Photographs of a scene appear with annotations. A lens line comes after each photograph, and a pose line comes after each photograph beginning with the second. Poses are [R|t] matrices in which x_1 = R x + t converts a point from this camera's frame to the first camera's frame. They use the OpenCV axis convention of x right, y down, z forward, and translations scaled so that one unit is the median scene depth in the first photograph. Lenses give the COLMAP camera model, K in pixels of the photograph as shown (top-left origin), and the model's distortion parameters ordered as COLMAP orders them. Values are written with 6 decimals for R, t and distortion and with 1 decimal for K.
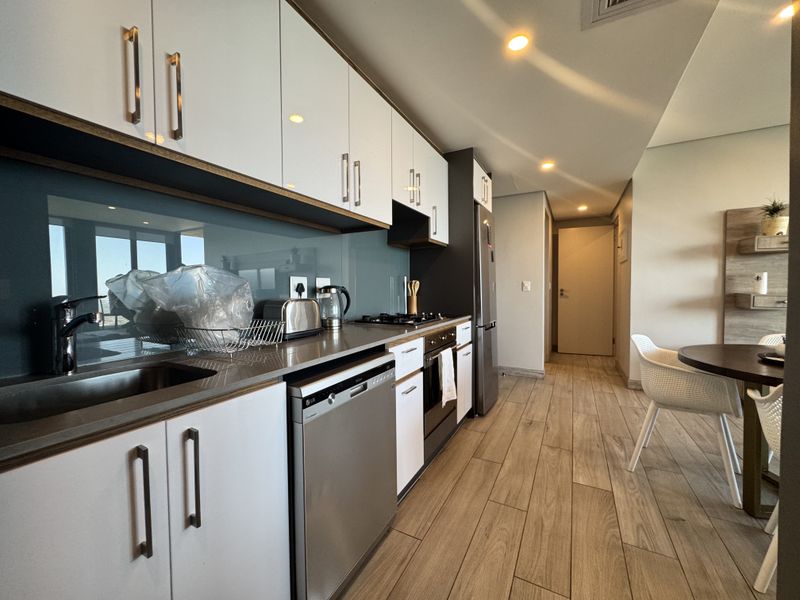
lens RADIAL K [[322.1, 0, 400.0], [0, 322.1, 300.0], [0, 0, 1]] dist [-0.001882, -0.000256]
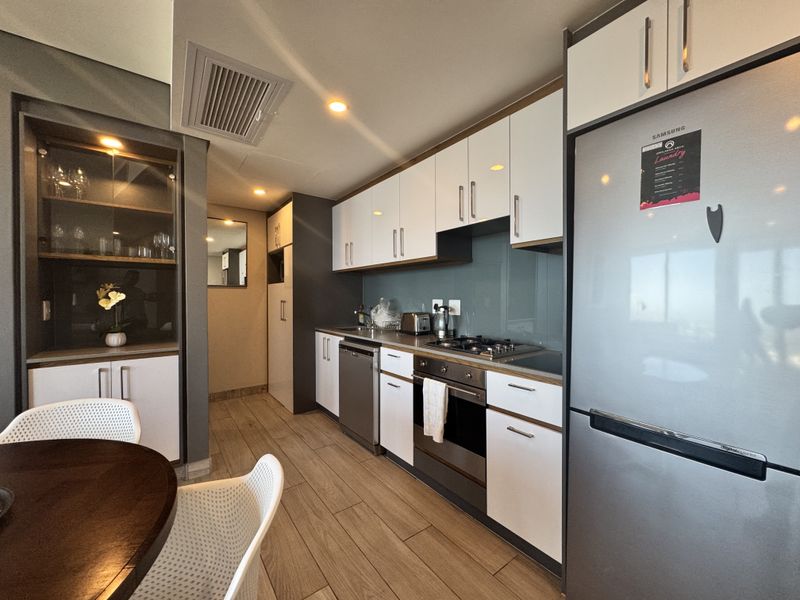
lens RADIAL K [[322.1, 0, 400.0], [0, 322.1, 300.0], [0, 0, 1]] dist [-0.001882, -0.000256]
pose [[-0.426381, 0.018359, -0.904357, 1.144791], [-0.023321, 0.999239, 0.031280, -0.111610], [0.904243, 0.034428, -0.425629, 1.470806]]
